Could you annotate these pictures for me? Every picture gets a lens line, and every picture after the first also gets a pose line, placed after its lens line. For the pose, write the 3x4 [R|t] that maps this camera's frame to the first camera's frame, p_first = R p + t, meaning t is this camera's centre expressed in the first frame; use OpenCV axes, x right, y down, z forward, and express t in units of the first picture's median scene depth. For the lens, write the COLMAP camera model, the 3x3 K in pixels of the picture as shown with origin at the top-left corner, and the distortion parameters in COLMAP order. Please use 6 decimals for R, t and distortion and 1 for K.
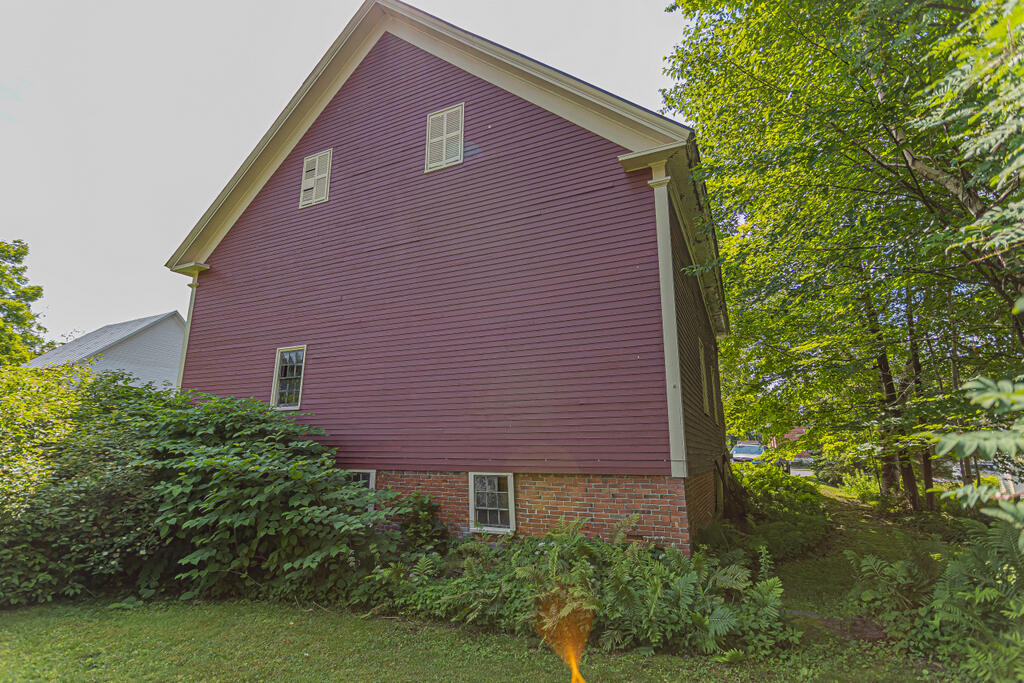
lens RADIAL K [[482.6, 0, 513.1], [0, 482.6, 346.1], [0, 0, 1]] dist [-0.001009, 0.001067]
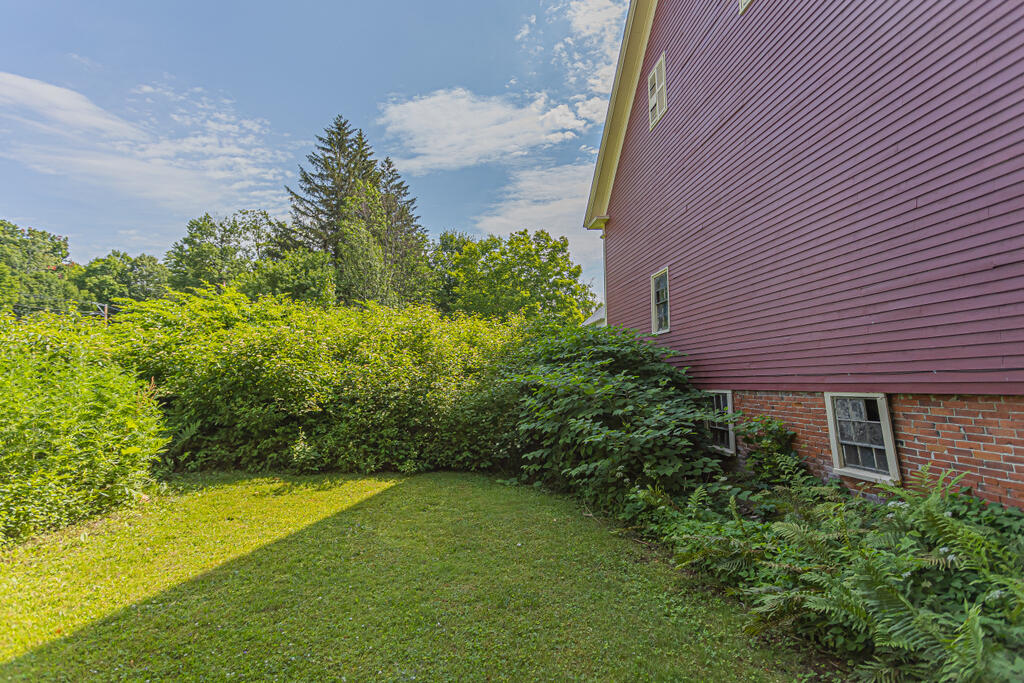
lens RADIAL K [[482.6, 0, 511.7], [0, 482.6, 333.5], [0, 0, 1]] dist [-0.001009, 0.001067]
pose [[0.525530, -0.096357, -0.845301, 0.282291], [0.192184, 0.981329, 0.007619, 0.080524], [0.828784, -0.166457, 0.534236, 0.245705]]
